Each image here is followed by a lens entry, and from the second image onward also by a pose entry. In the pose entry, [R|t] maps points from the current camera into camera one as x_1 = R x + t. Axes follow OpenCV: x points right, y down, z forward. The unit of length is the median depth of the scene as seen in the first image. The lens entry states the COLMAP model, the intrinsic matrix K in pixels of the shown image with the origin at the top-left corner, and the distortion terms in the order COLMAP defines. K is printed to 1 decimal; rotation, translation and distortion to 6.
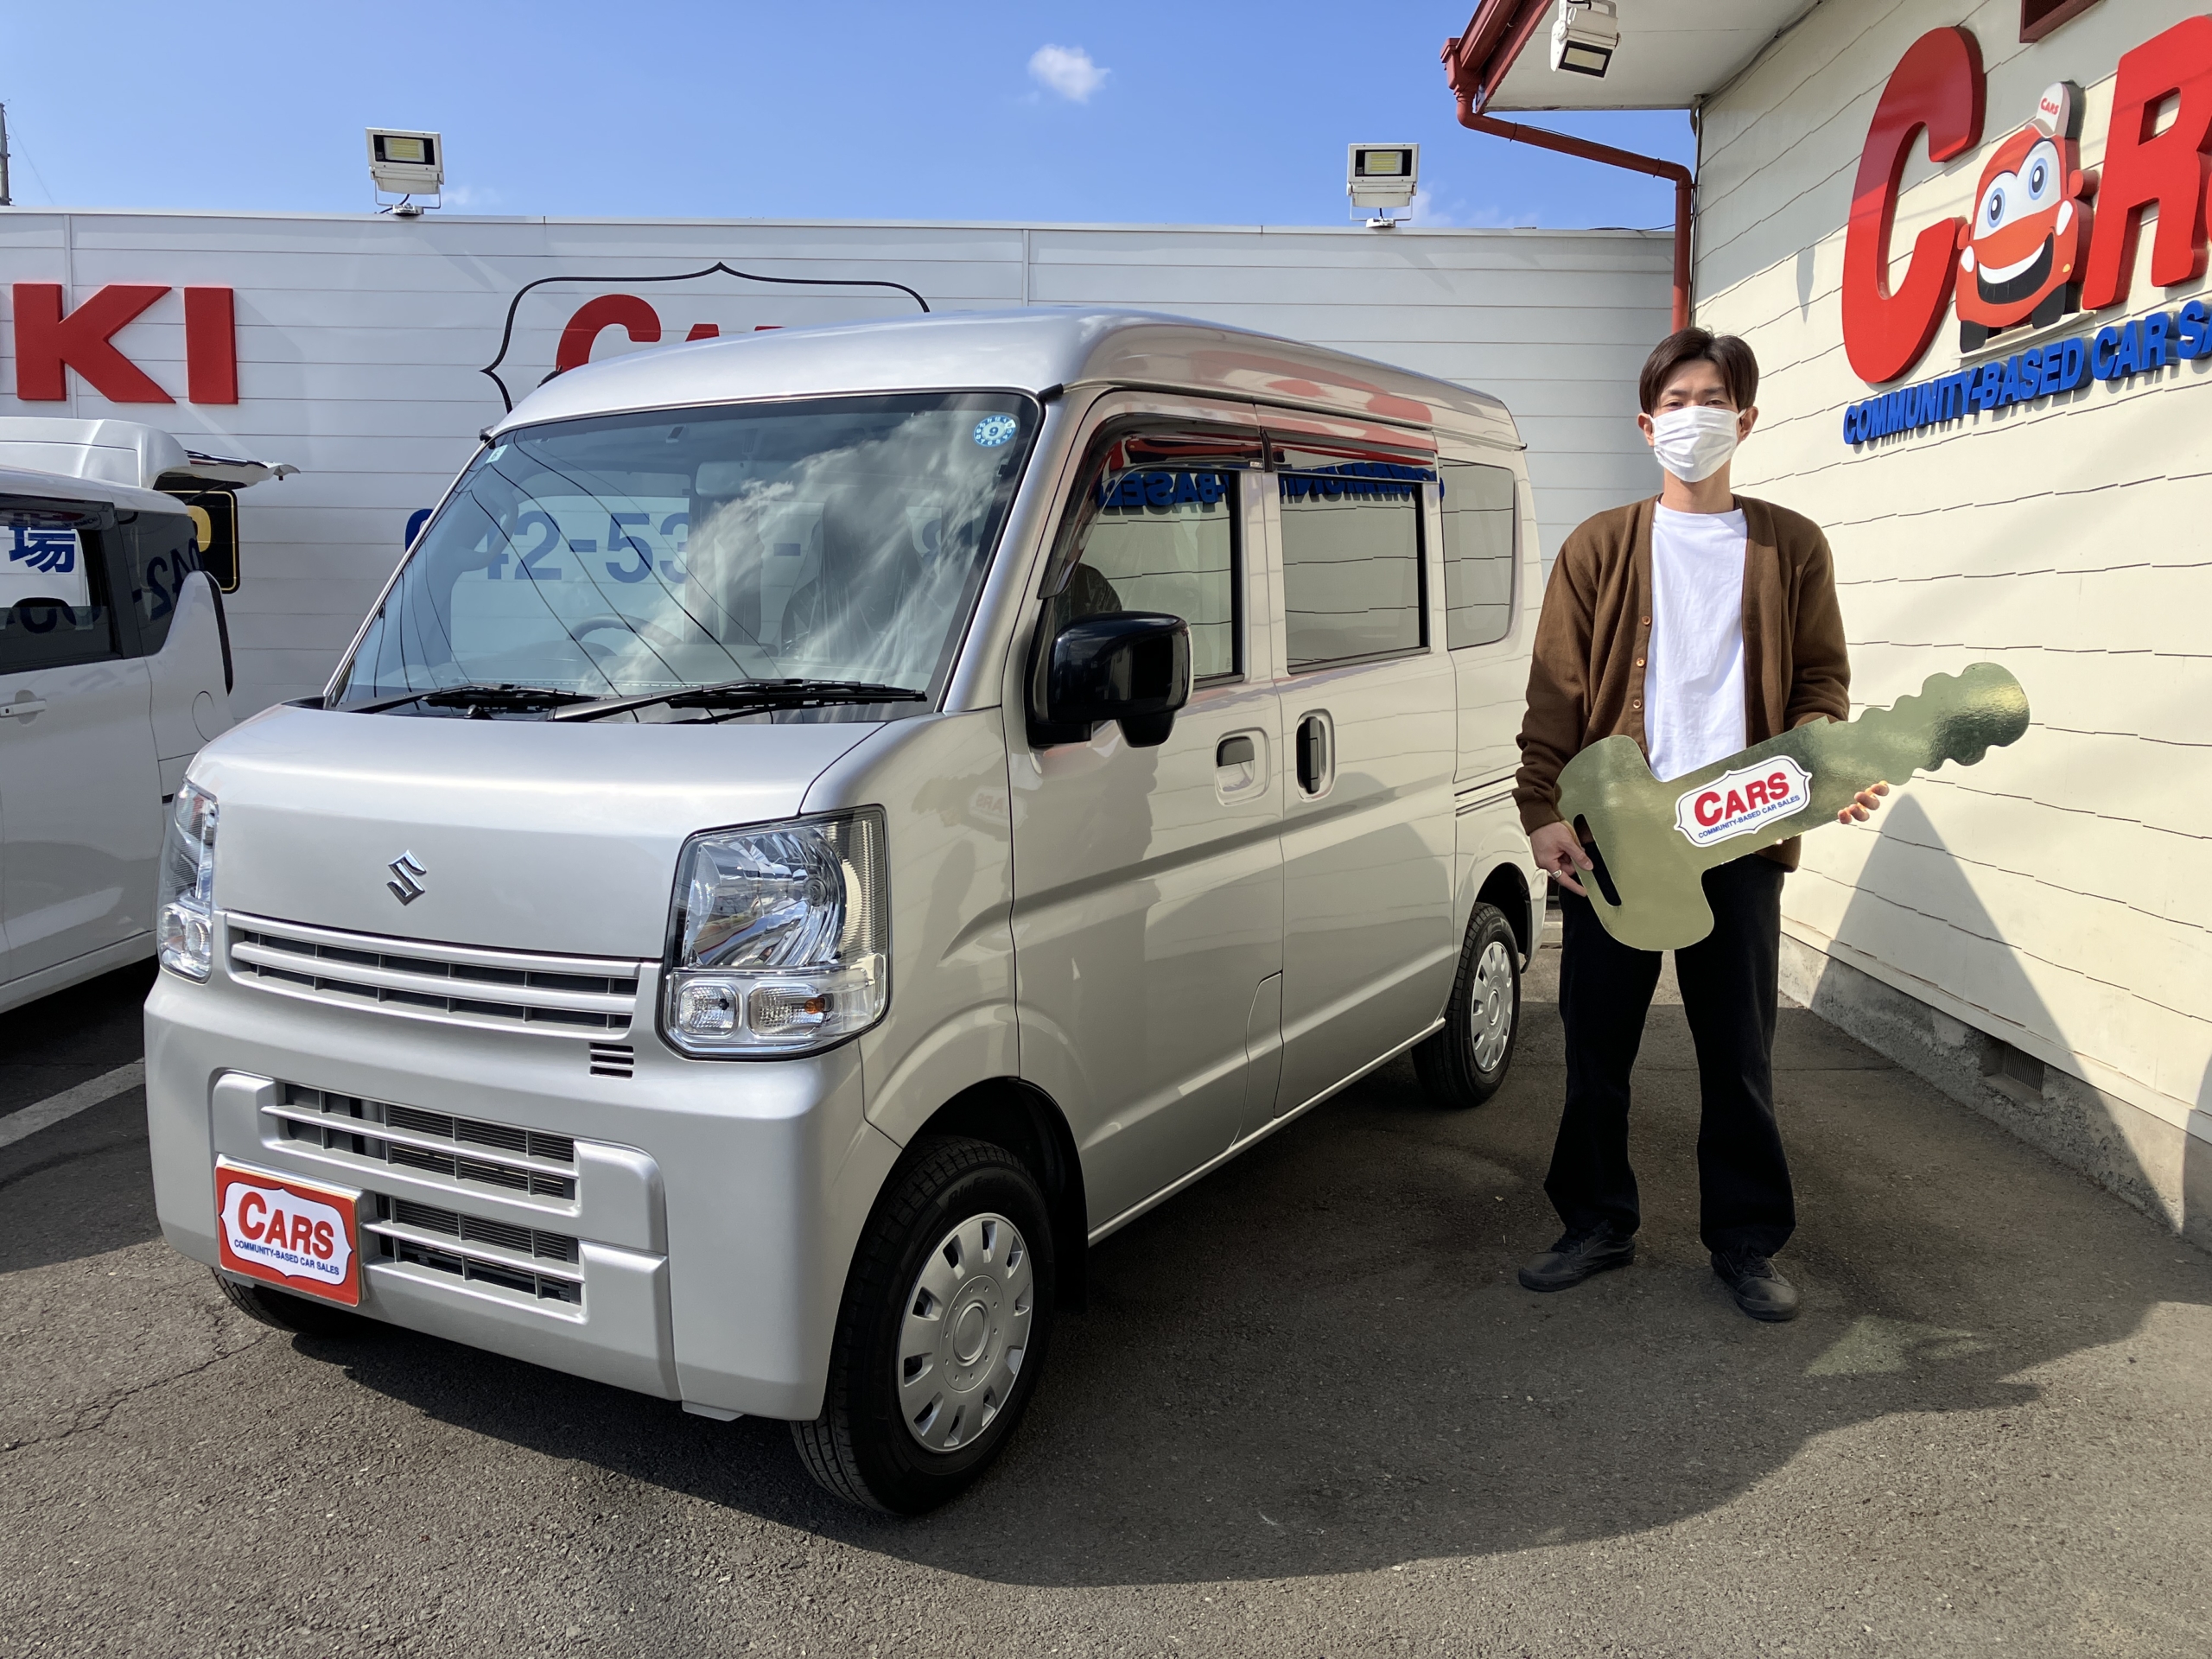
lens RADIAL K [[1798.9, 0, 1097.9], [0, 1798.9, 818.0], [0, 0, 1]] dist [0.010707, 0.000315]
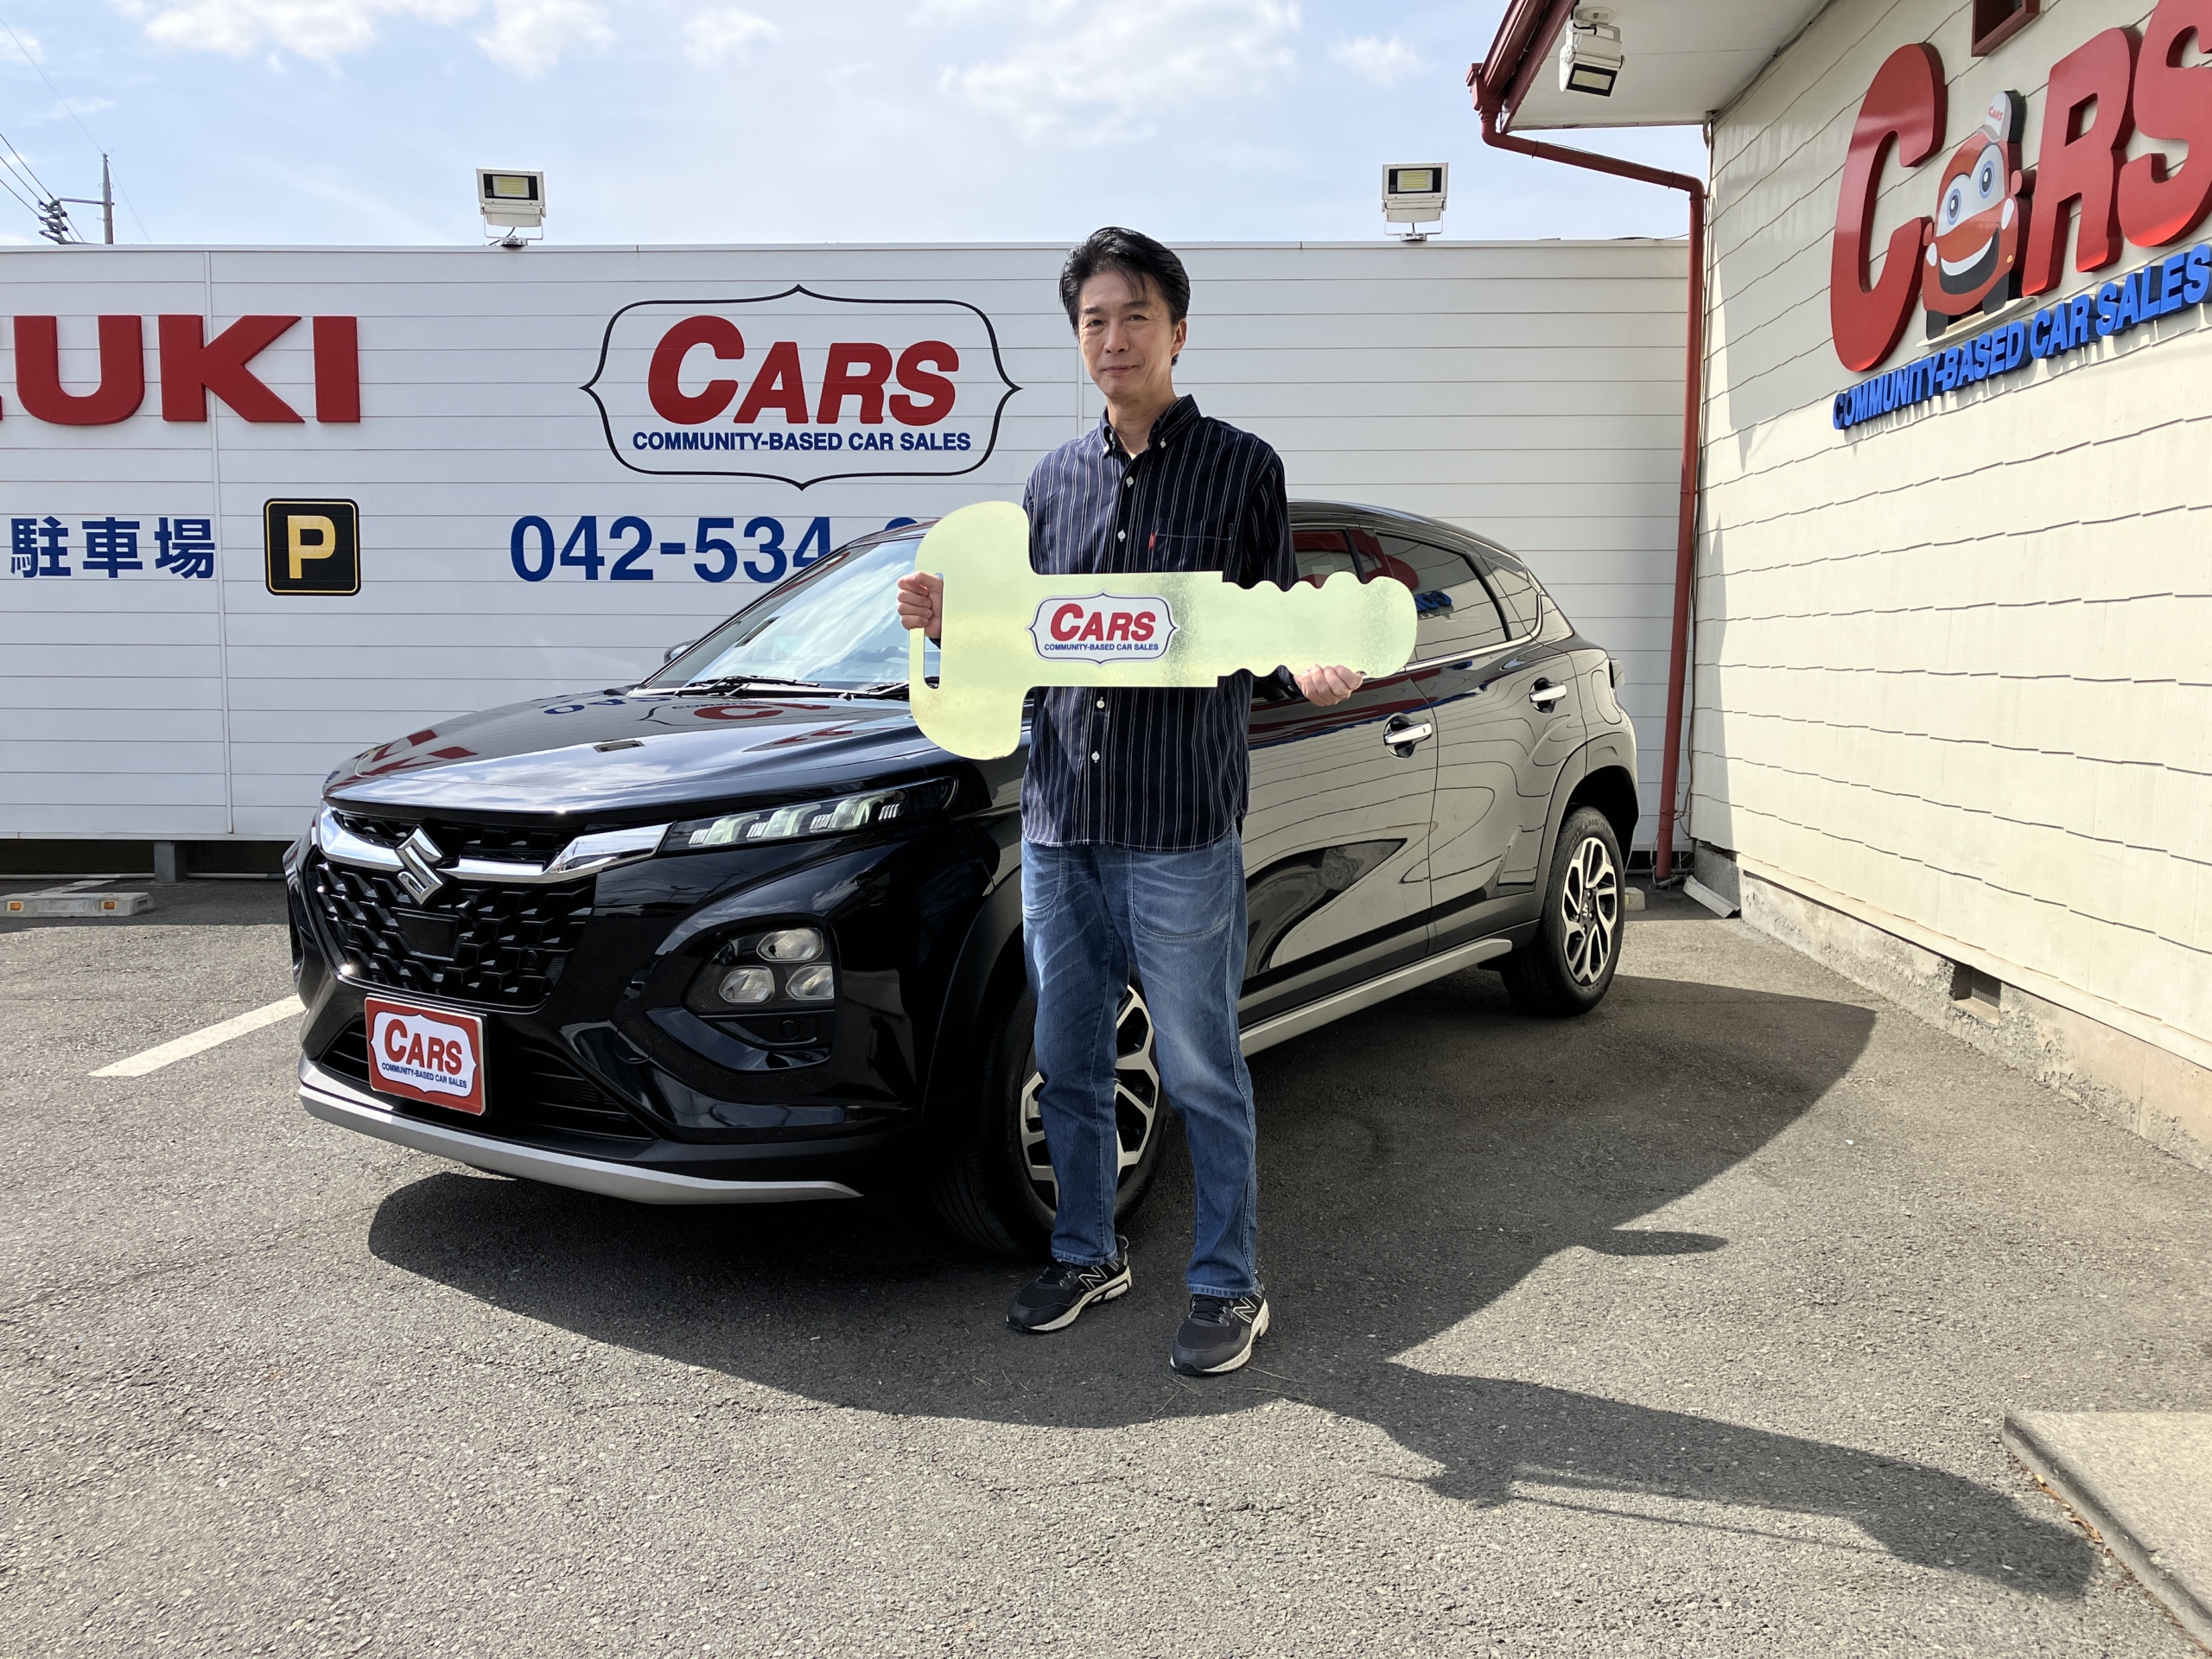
lens RADIAL K [[1793.7, 0, 1098.7], [0, 1793.7, 823.8], [0, 0, 1]] dist [0.007917, -0.008151]
pose [[0.999233, -0.005873, -0.038727, 0.016241], [0.005445, 0.999923, -0.011160, 0.043987], [0.038790, 0.010940, 0.999188, -0.102786]]
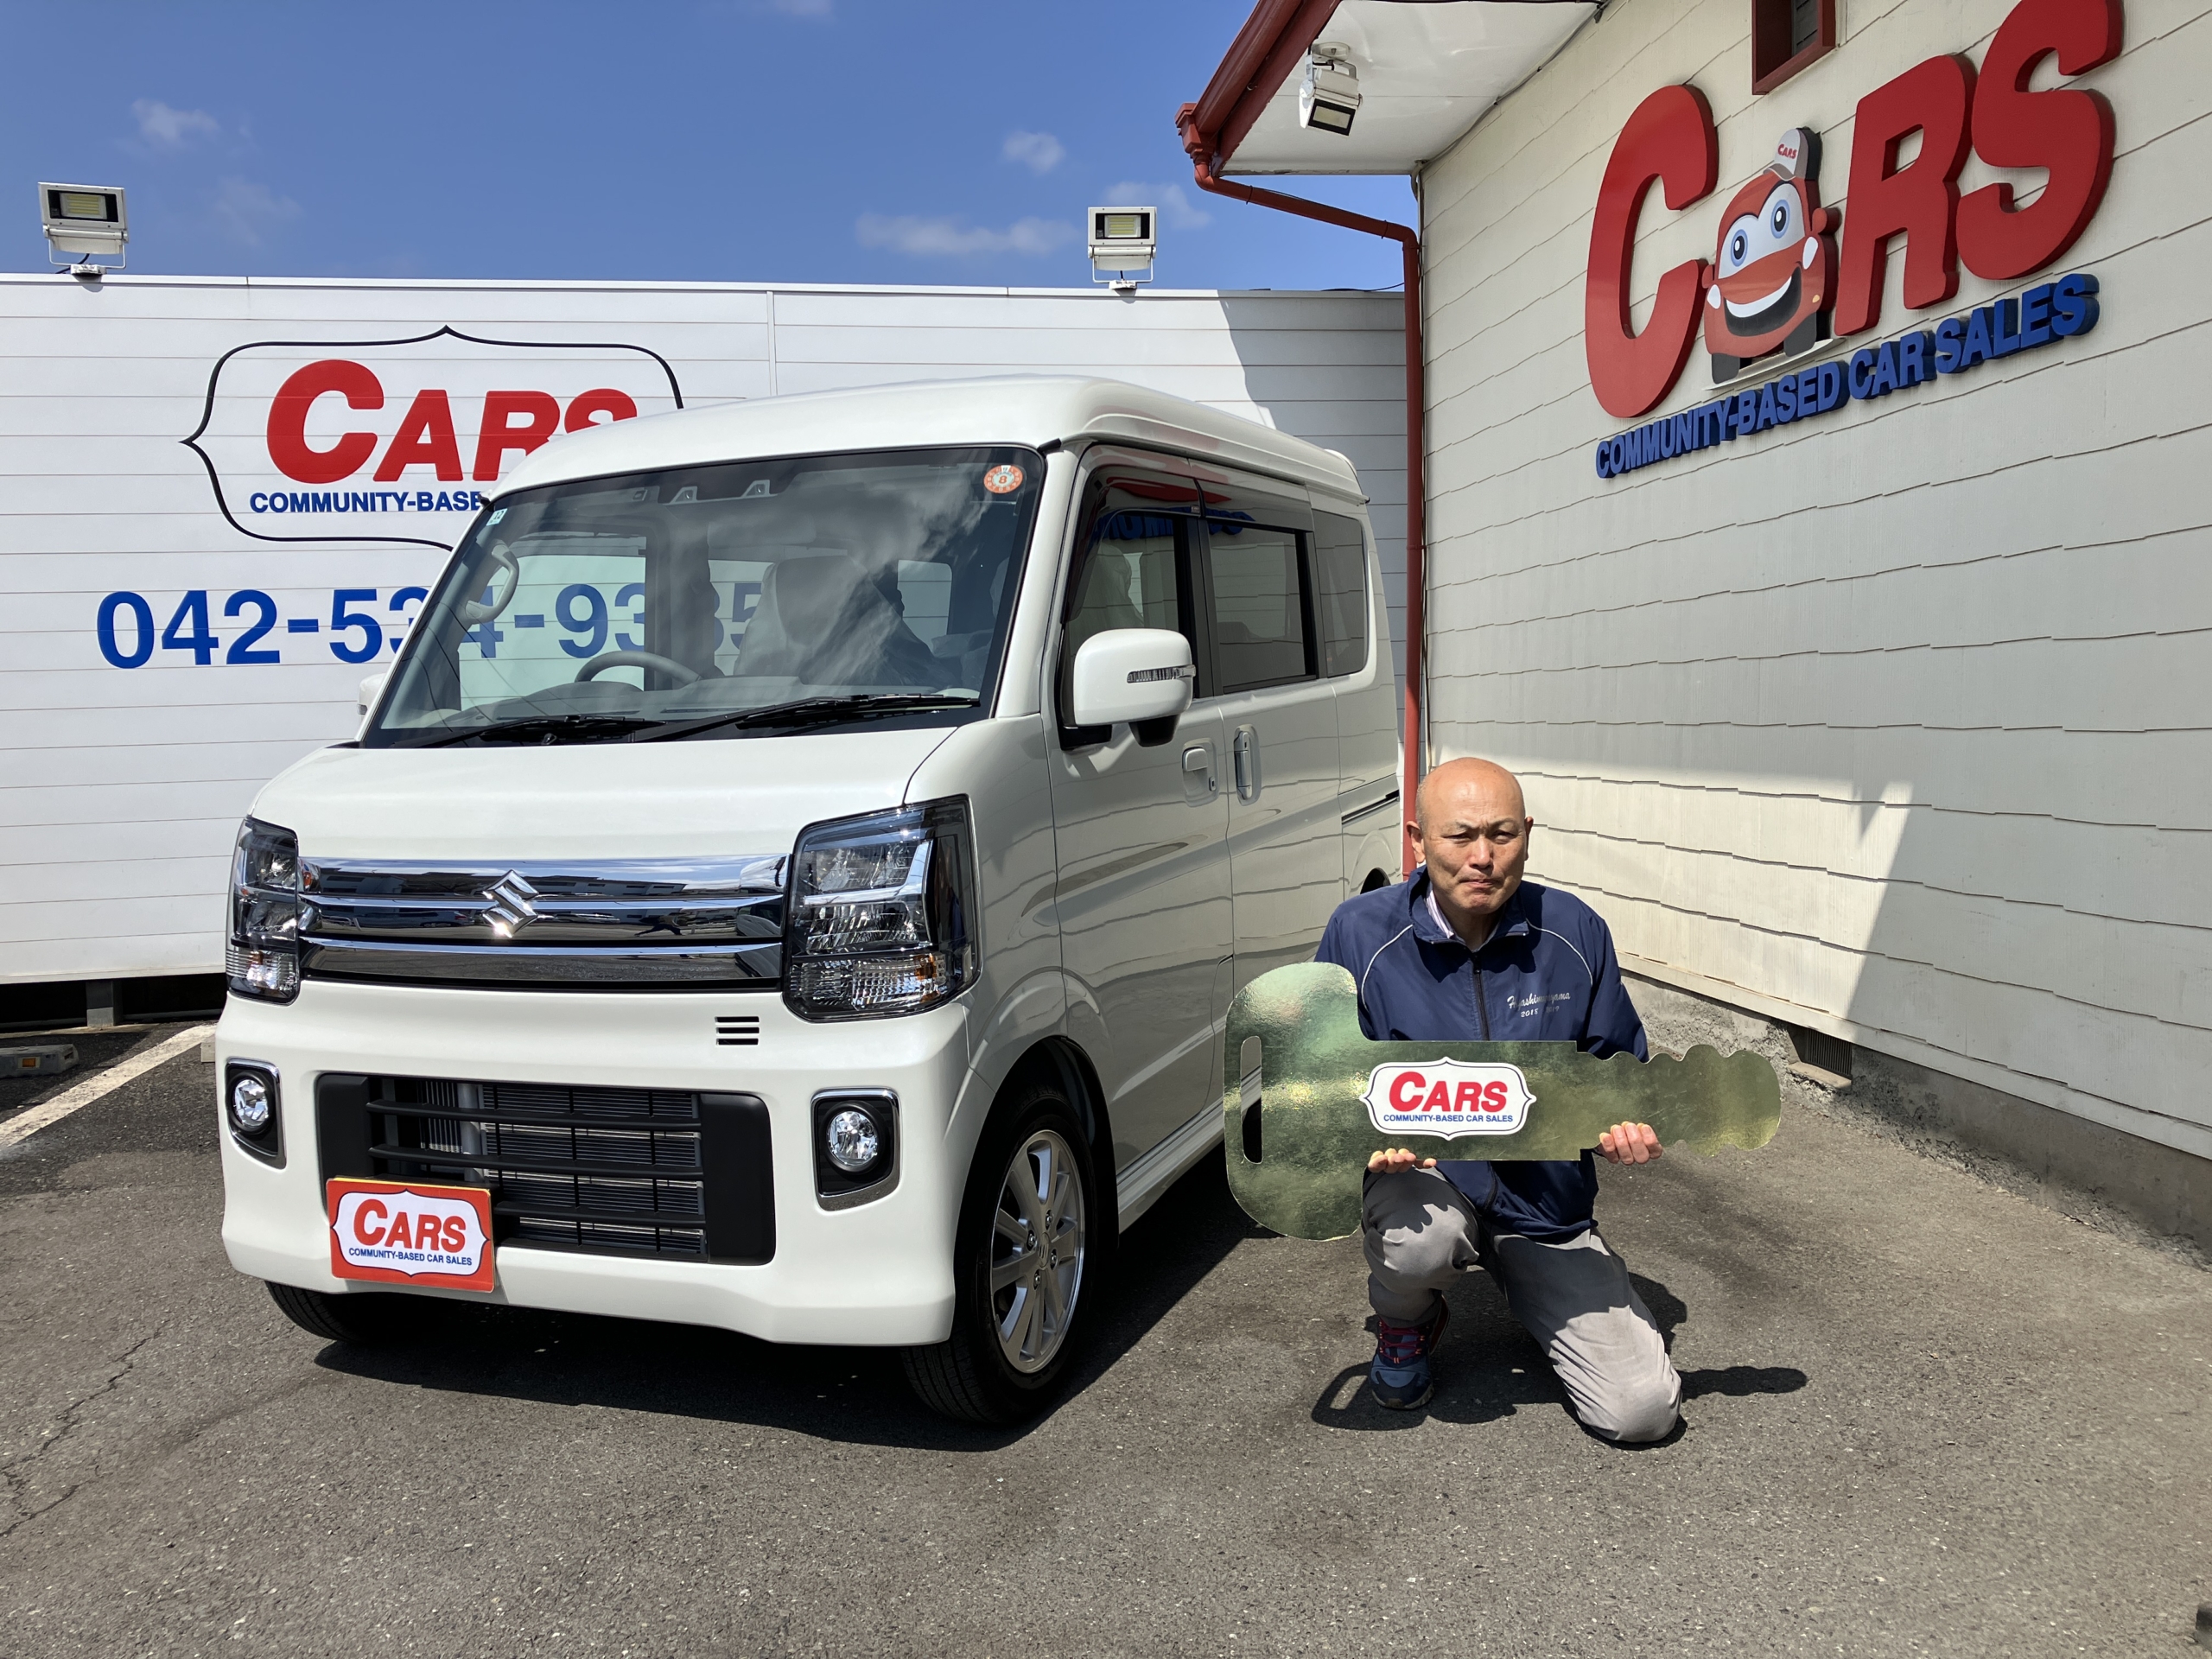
lens RADIAL K [[1805.7, 0, 1098.8], [0, 1805.7, 817.0], [0, 0, 1]] dist [-0.043495, 0.090113]
pose [[0.983972, -0.051710, 0.170658, -0.070810], [0.059997, 0.997239, -0.043761, 0.020914], [-0.167924, 0.053298, 0.984358, 0.031800]]
